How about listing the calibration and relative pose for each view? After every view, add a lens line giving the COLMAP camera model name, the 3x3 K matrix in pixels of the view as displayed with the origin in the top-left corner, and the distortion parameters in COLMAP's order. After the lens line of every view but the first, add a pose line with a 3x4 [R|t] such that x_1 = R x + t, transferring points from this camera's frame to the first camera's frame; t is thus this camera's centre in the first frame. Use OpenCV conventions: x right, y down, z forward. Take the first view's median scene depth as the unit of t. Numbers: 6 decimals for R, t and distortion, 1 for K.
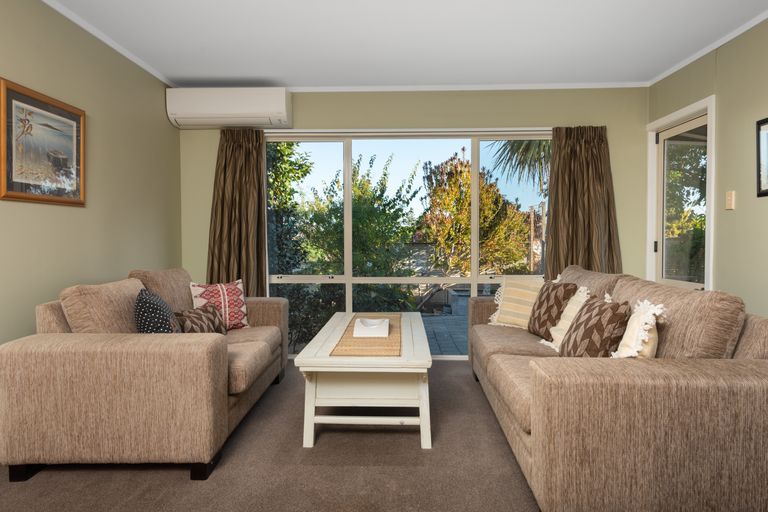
lens RADIAL K [[500.5, 0, 387.5], [0, 500.5, 252.7], [0, 0, 1]] dist [0.016115, -0.004529]
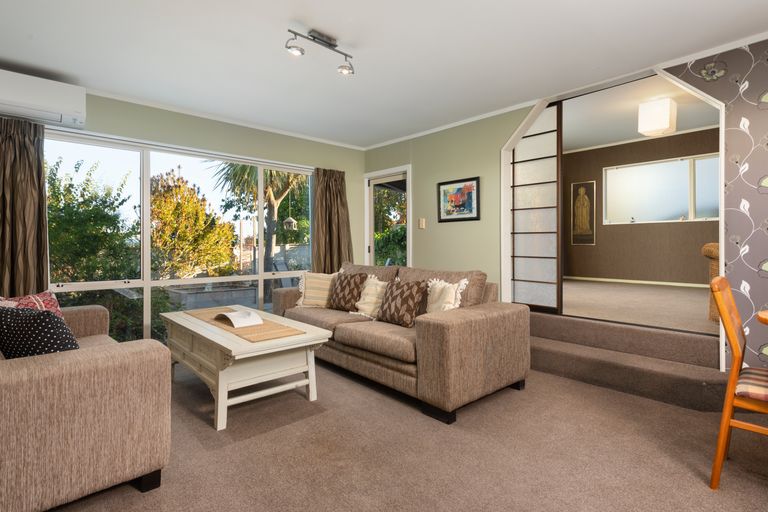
lens RADIAL K [[390.9, 0, 381.6], [0, 390.9, 243.3], [0, 0, 1]] dist [0.012016, -0.003099]
pose [[0.719438, 0.002783, 0.694551, -0.435479], [0.018516, 0.999560, -0.023185, -0.001781], [-0.694310, 0.029540, 0.719069, 0.090012]]
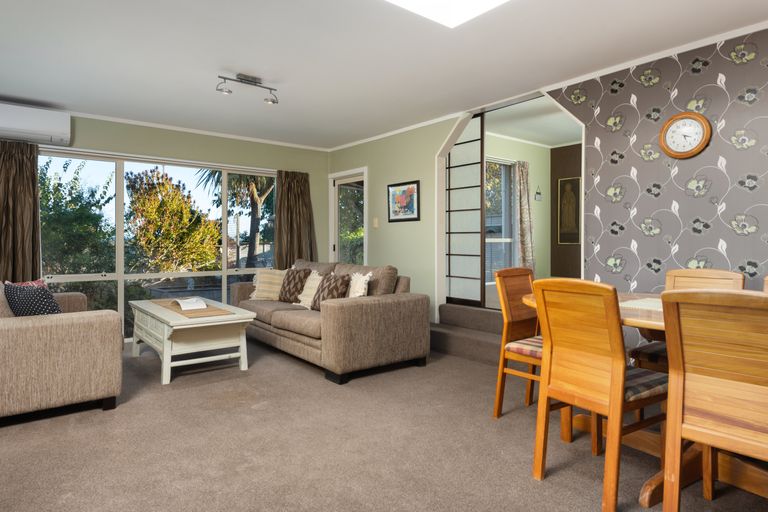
lens RADIAL K [[469.7, 0, 387.2], [0, 469.7, 240.7], [0, 0, 1]] dist [-0.005668, -0.005971]
pose [[0.758927, 0.004720, 0.651159, -0.479296], [0.016078, 0.999533, -0.025984, 0.011049], [-0.650978, 0.030189, 0.758496, -0.406714]]
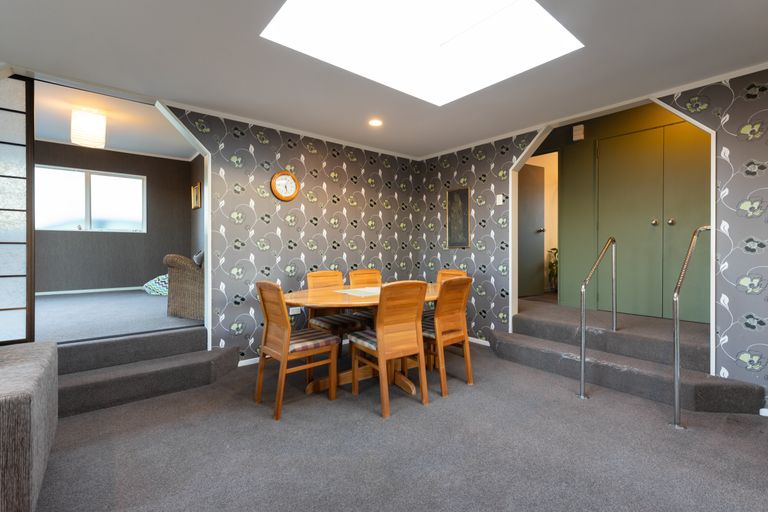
lens RADIAL K [[345.3, 0, 380.2], [0, 345.3, 253.5], [0, 0, 1]] dist [0.005700, 0.000216]
pose [[-0.651967, 0.004712, 0.758232, -0.407439], [0.026409, 0.999515, 0.016496, -0.018900], [-0.757787, 0.030779, -0.651776, 0.484118]]
